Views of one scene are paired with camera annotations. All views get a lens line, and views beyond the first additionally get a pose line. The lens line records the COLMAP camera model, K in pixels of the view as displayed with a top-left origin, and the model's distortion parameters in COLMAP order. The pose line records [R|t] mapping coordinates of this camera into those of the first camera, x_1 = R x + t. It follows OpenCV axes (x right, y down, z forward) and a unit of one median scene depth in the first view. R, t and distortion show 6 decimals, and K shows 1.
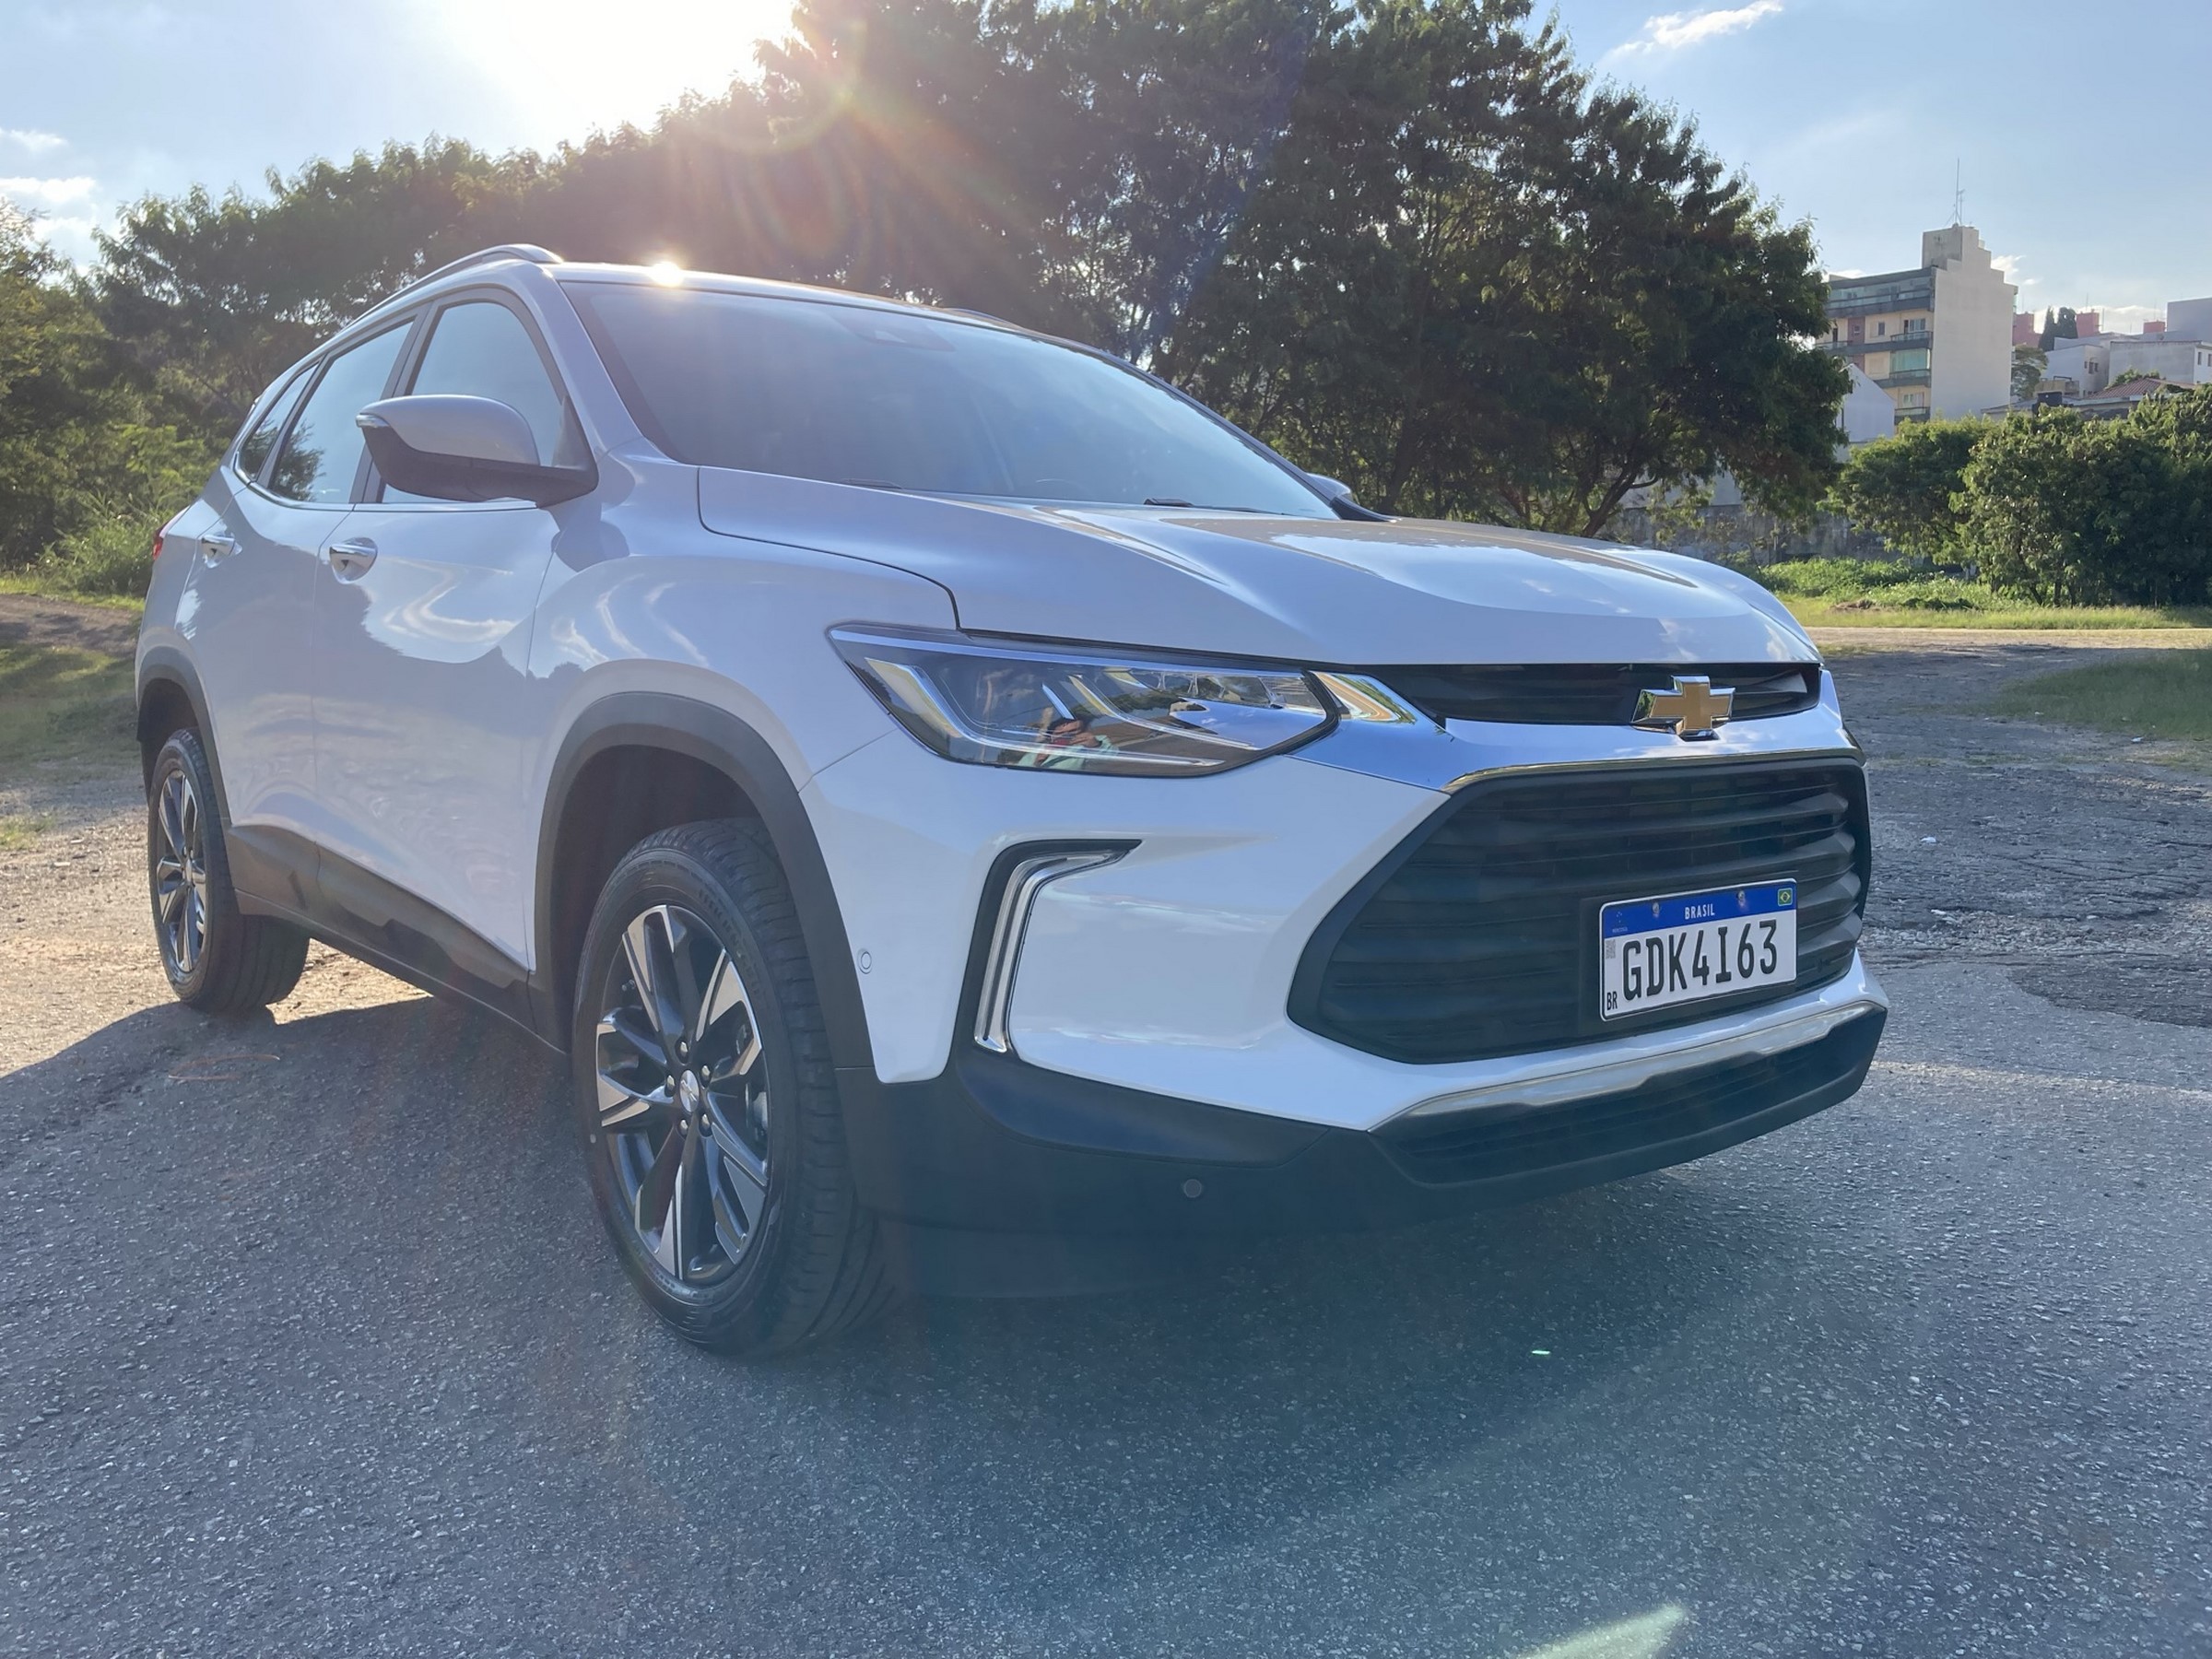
lens RADIAL K [[1835.5, 0, 1076.1], [0, 1835.5, 828.7], [0, 0, 1]] dist [0.037924, -0.013906]
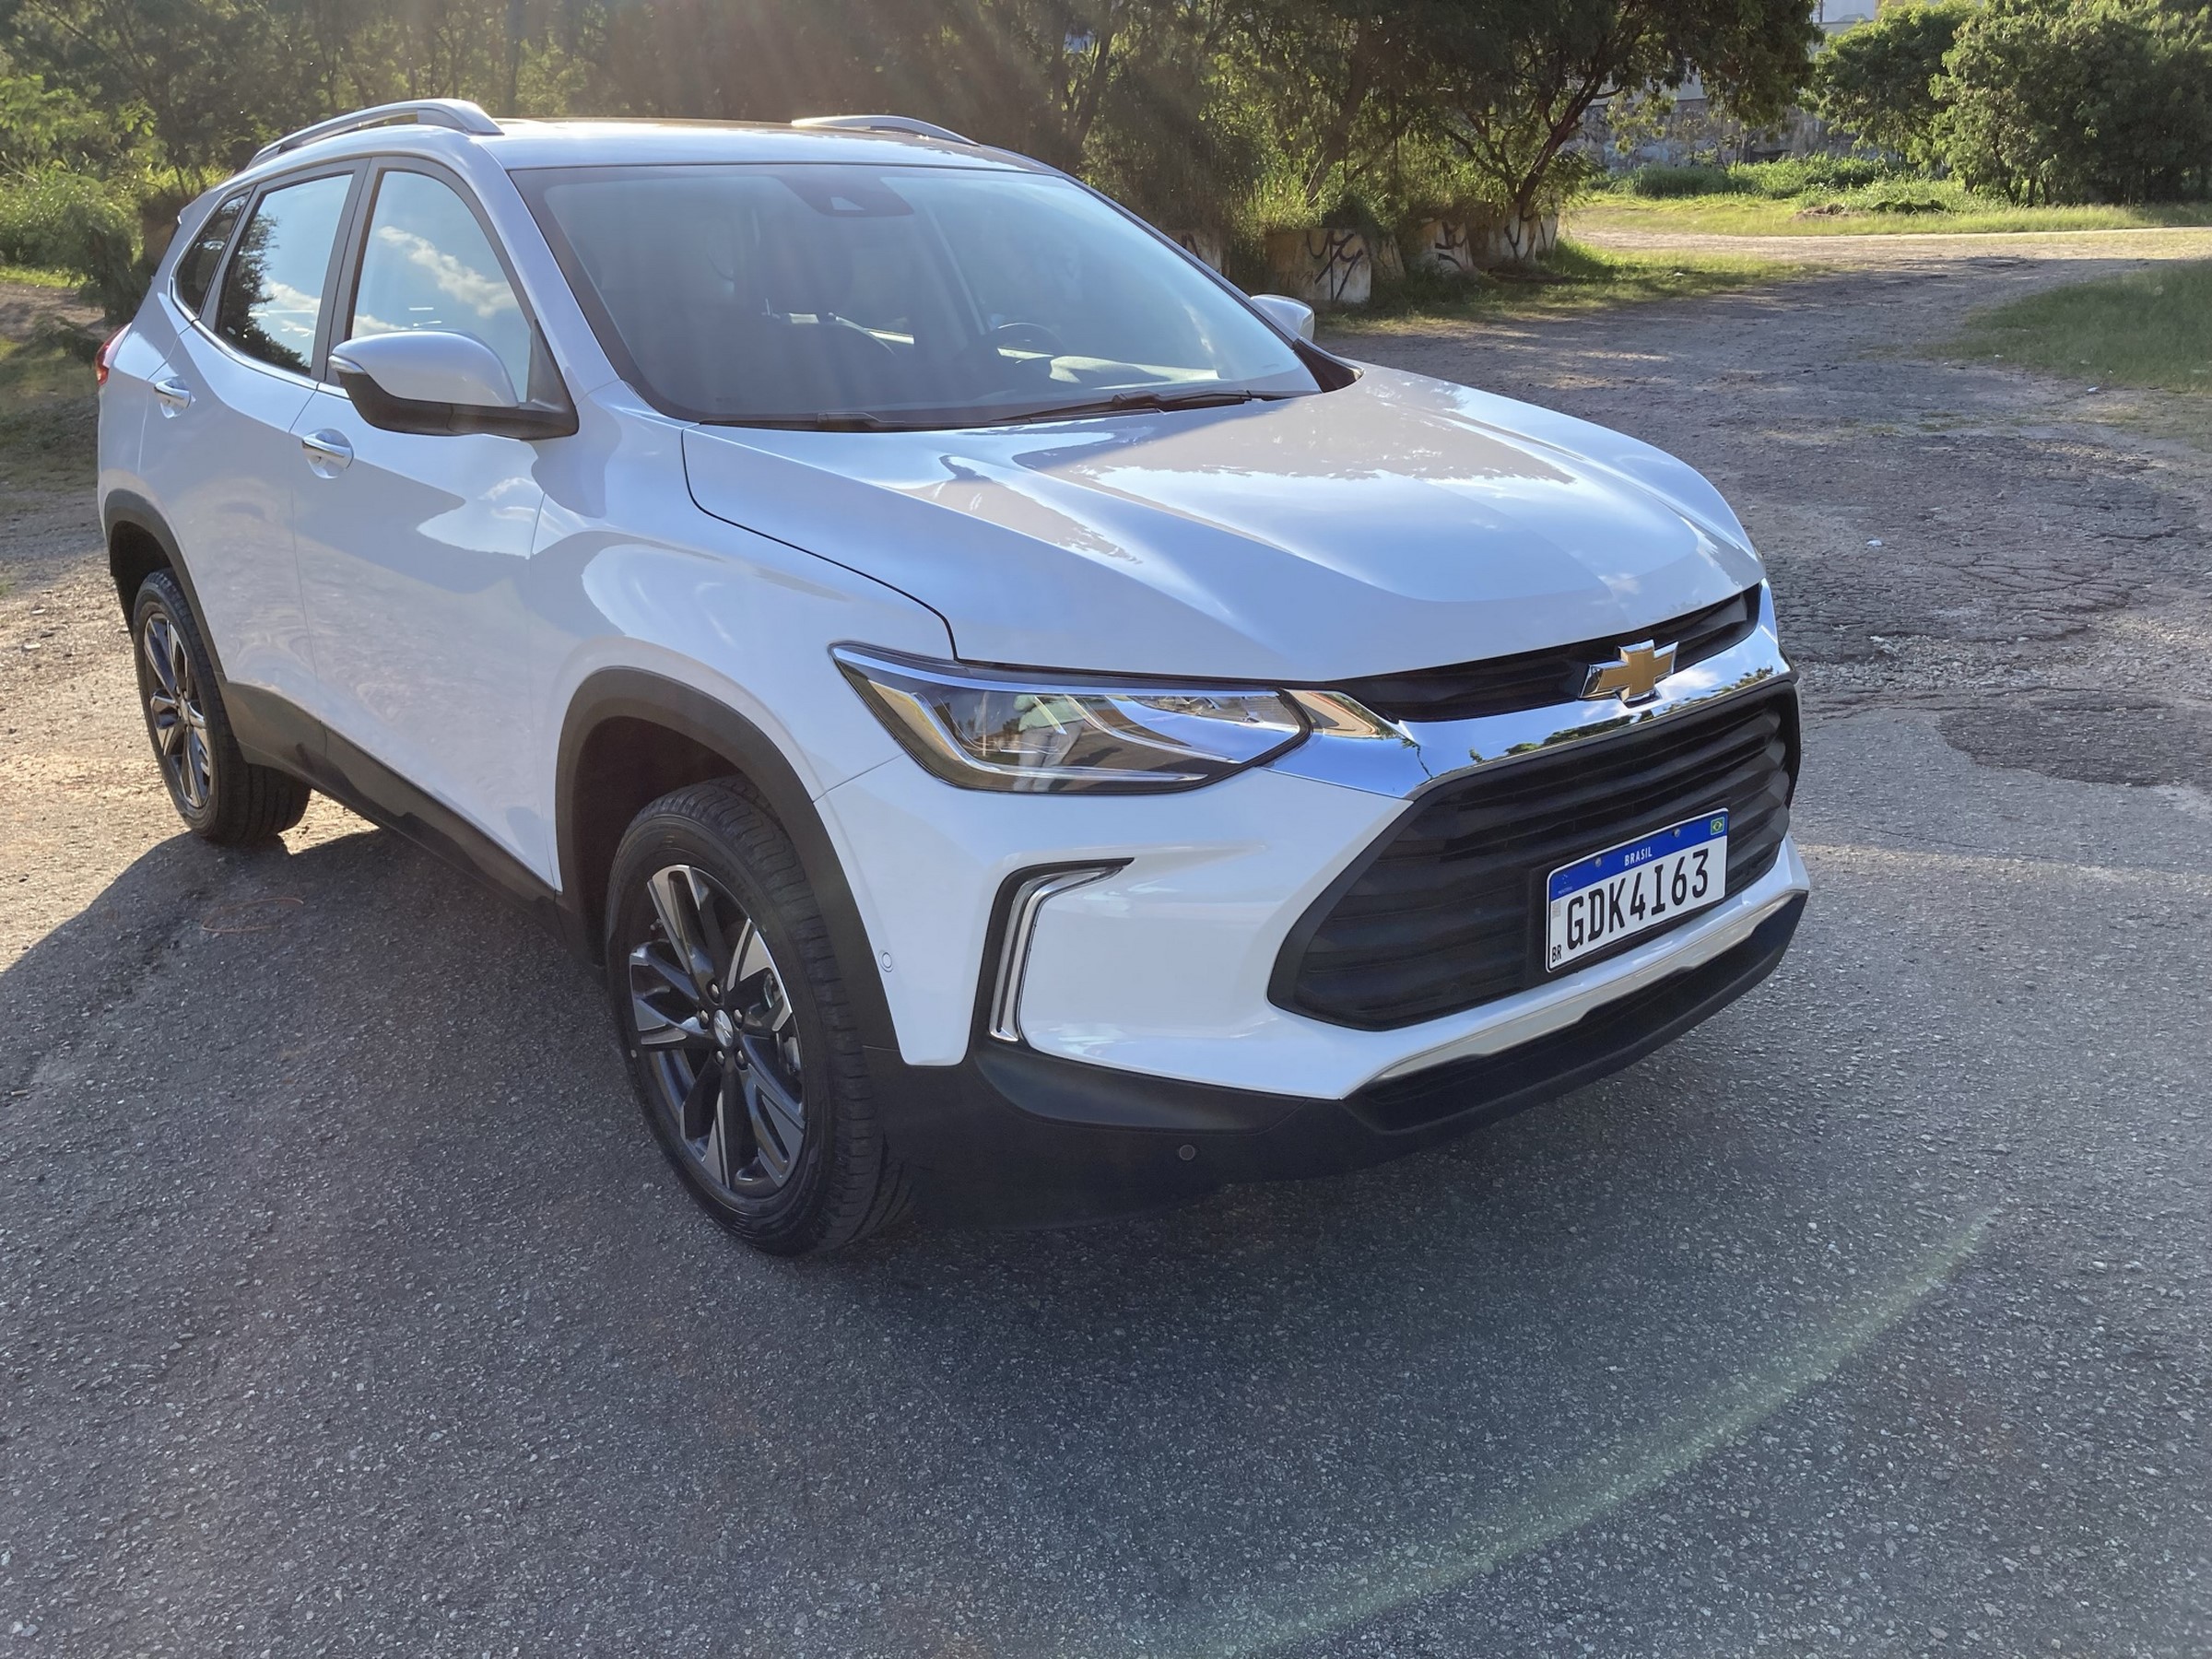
lens RADIAL K [[1838.3, 0, 1068.3], [0, 1838.3, 840.8], [0, 0, 1]] dist [0.026767, -0.003690]
pose [[0.999078, -0.039728, 0.016272, -0.017914], [0.035583, 0.978354, 0.203858, -0.194784], [-0.024019, -0.203091, 0.978865, -0.062888]]
